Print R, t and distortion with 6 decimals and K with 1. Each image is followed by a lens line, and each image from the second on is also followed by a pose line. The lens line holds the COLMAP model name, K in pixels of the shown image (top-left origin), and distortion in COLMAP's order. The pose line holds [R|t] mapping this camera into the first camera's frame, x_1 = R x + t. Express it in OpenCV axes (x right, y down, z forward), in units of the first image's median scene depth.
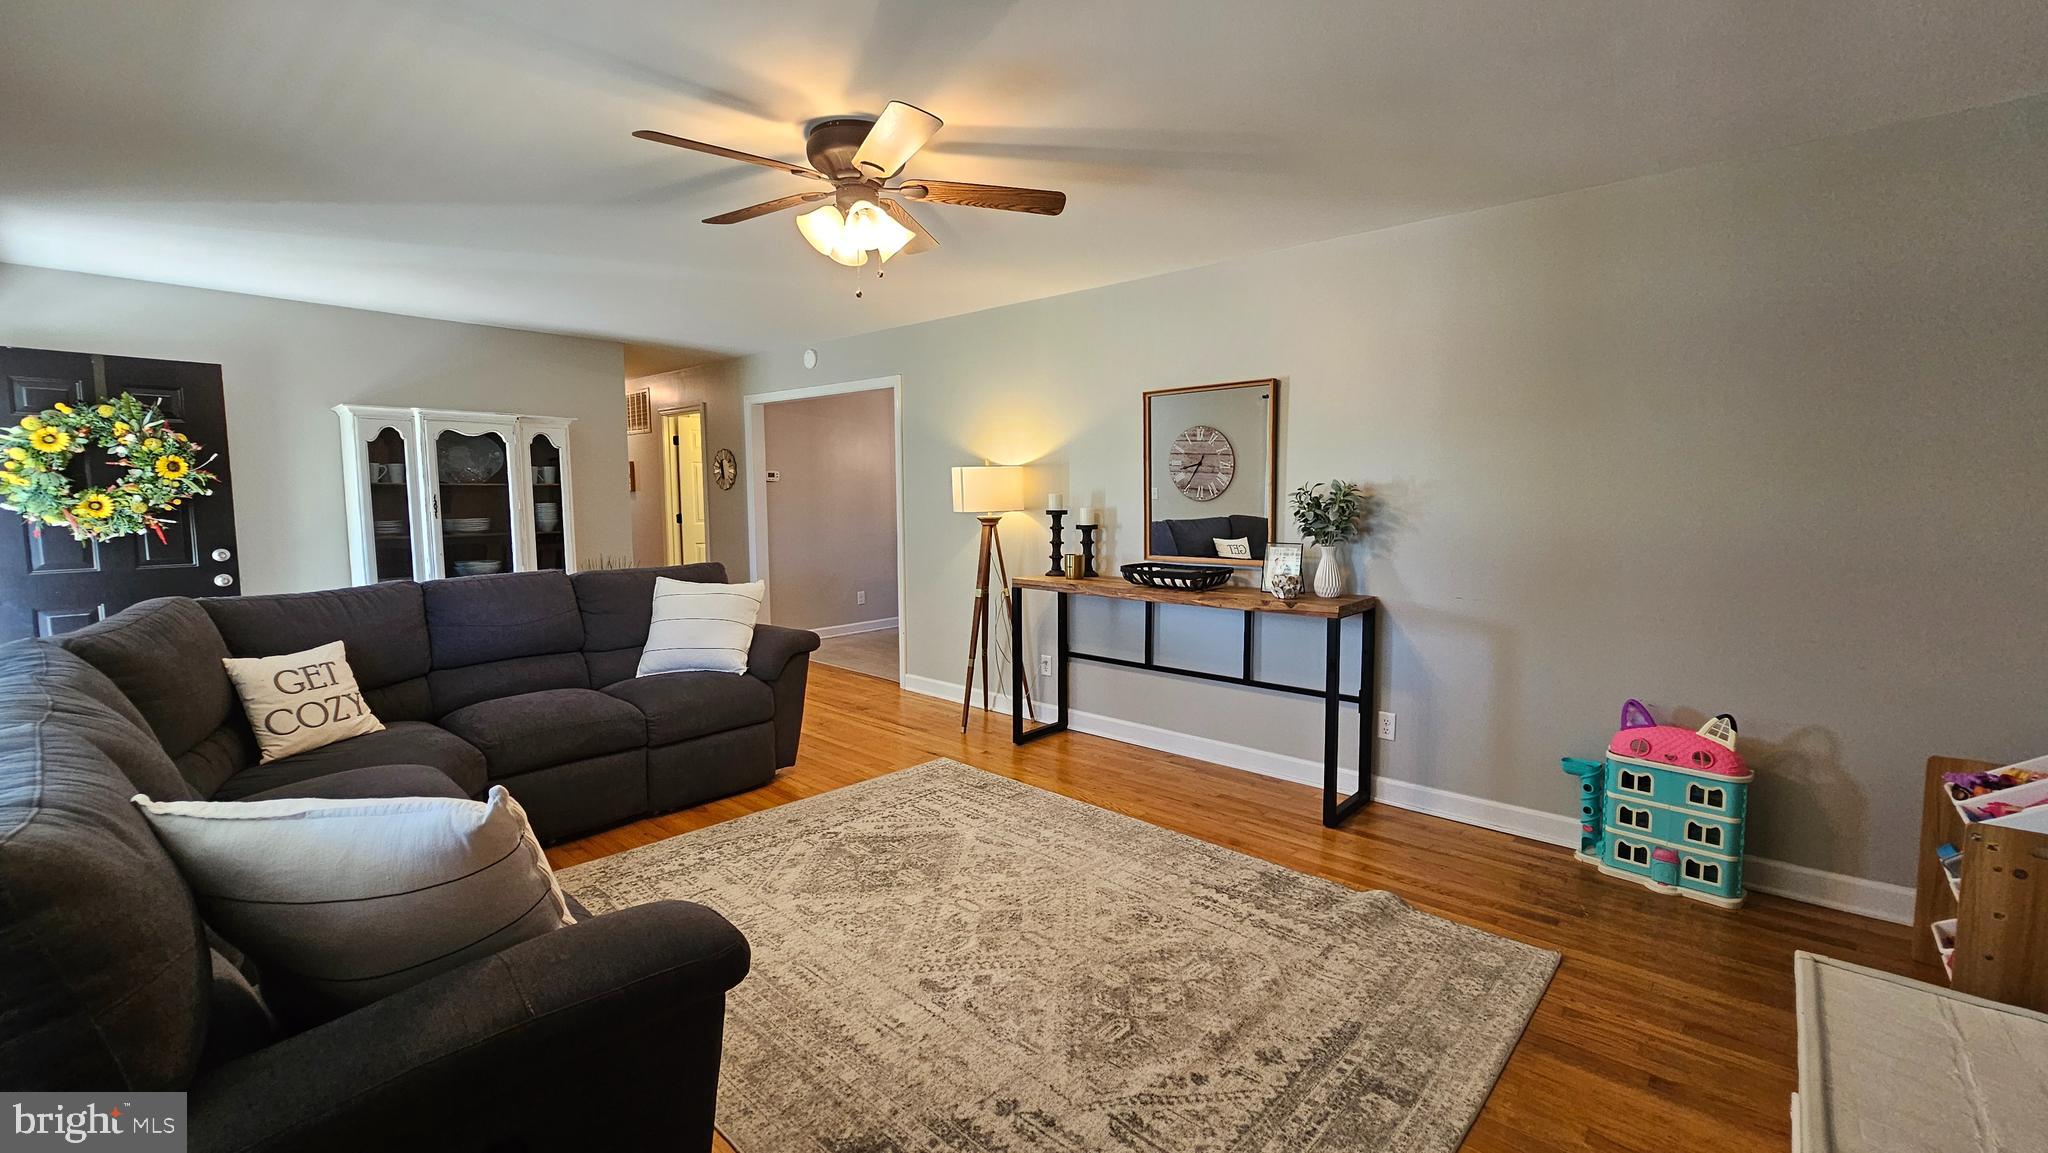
lens RADIAL K [[840.3, 0, 1029.9], [0, 840.3, 571.7], [0, 0, 1]] dist [0.000703, -0.000444]
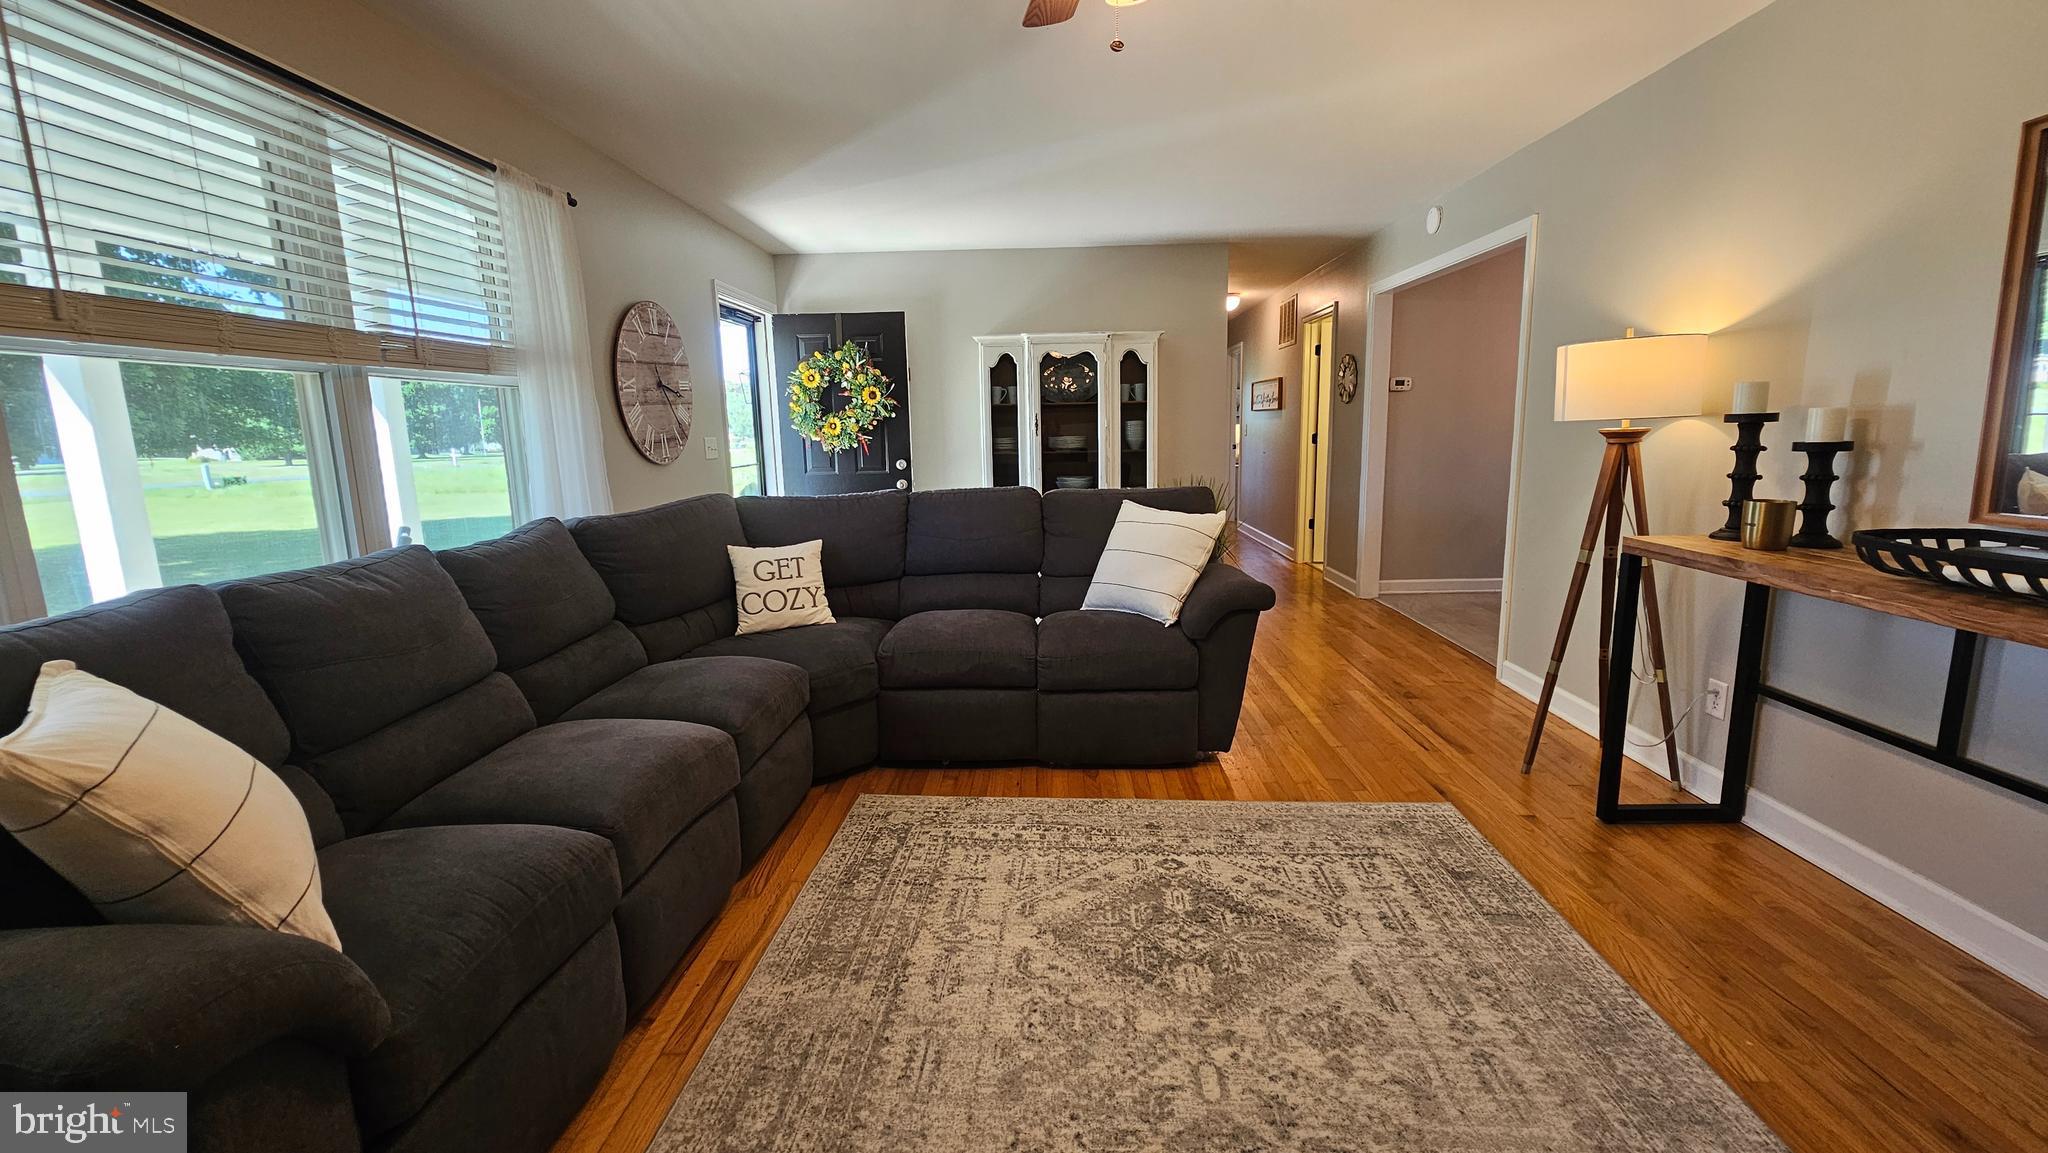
lens RADIAL K [[840.3, 0, 1024.7], [0, 840.3, 567.4], [0, 0, 1]] dist [0.000703, -0.000444]
pose [[0.637755, 0.115738, -0.761494, 0.163794], [-0.051698, 0.992849, 0.107604, -0.012432], [0.768503, -0.029257, 0.639177, 0.346816]]
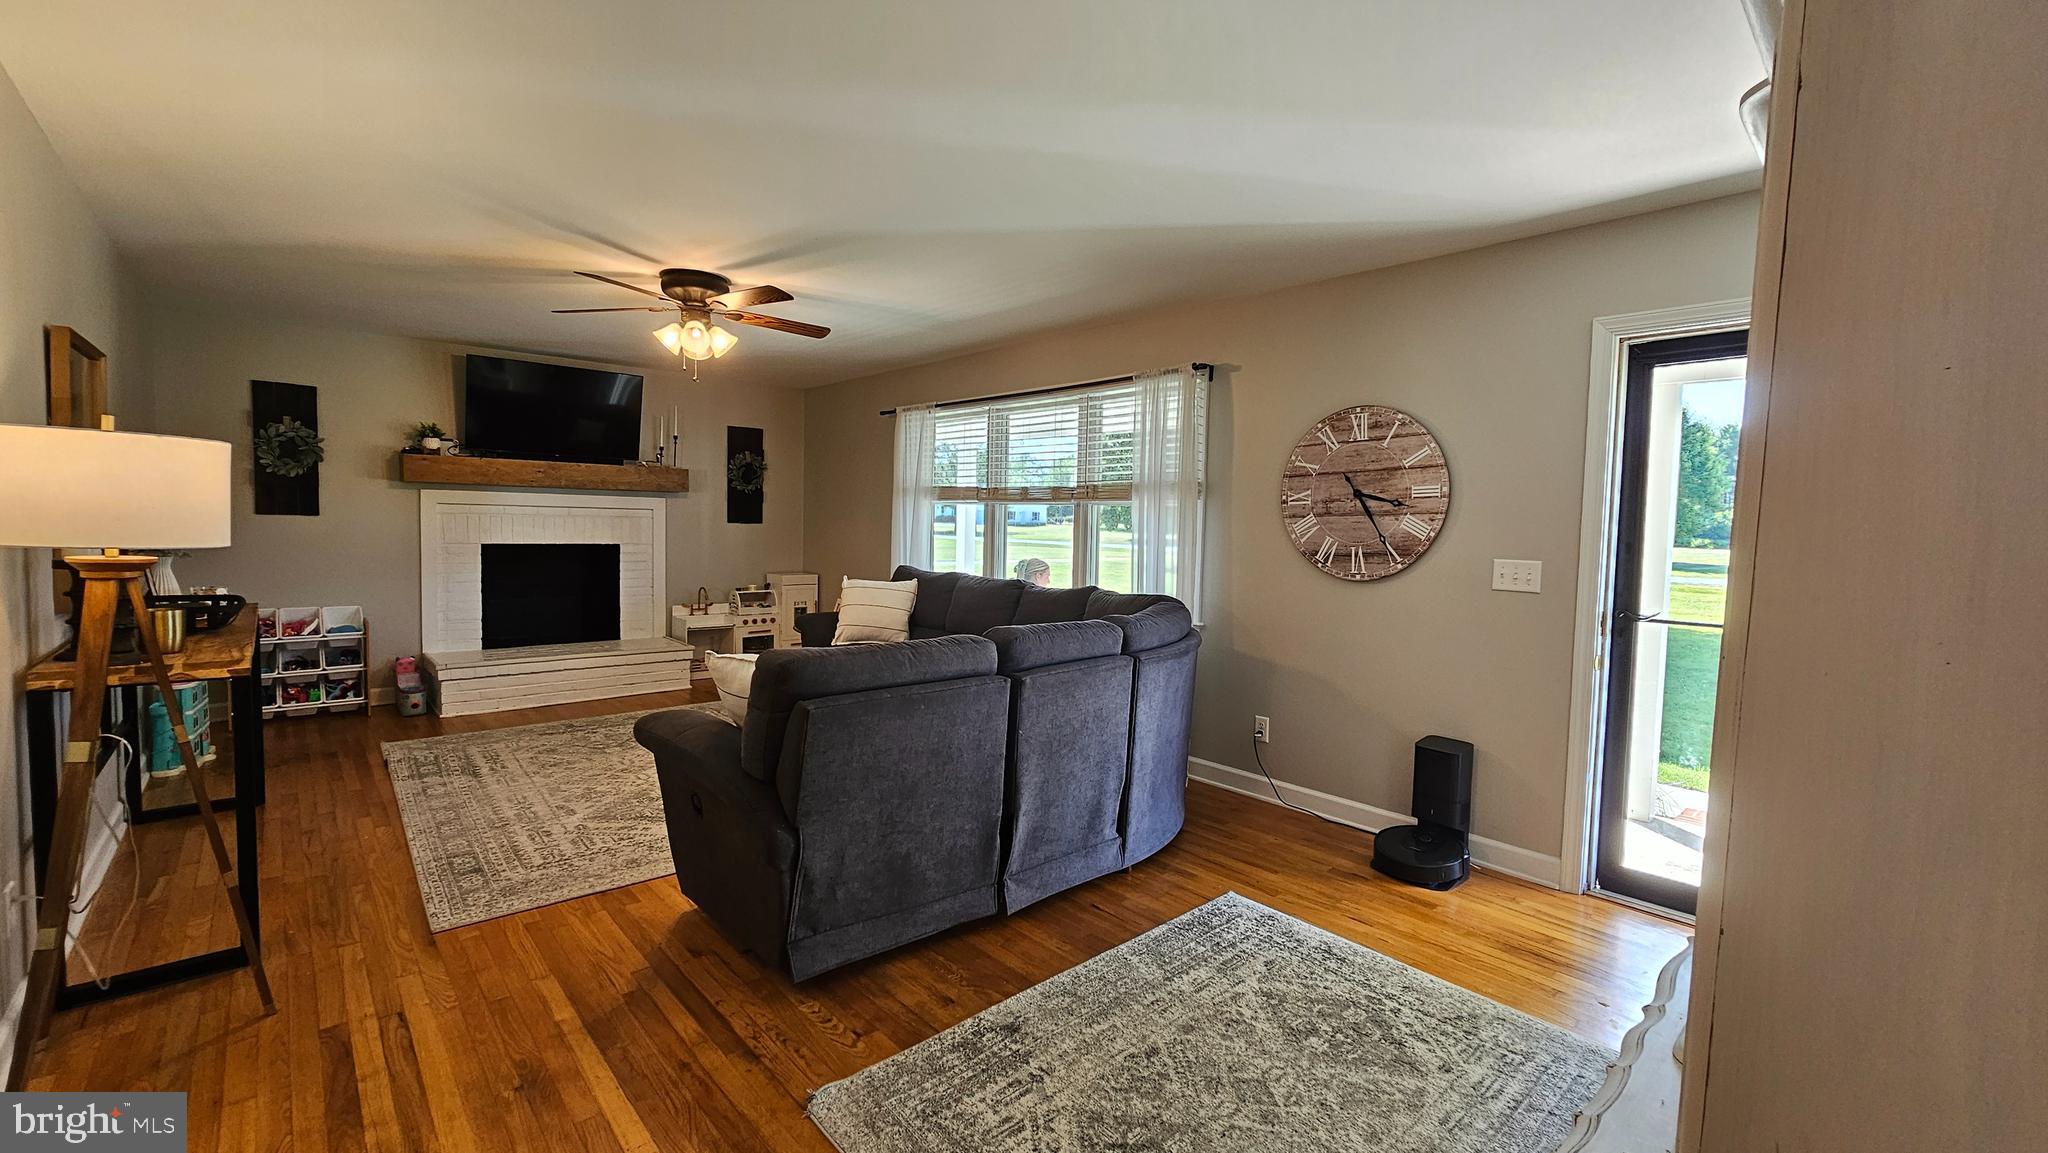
lens RADIAL K [[840.3, 0, 1032.8], [0, 840.3, 569.3], [0, 0, 1]] dist [0.000703, -0.000444]
pose [[-0.993666, -0.028392, 0.108730, -0.615256], [-0.011726, 0.988472, 0.150949, -0.145759], [-0.111762, 0.148718, -0.982544, 1.552036]]
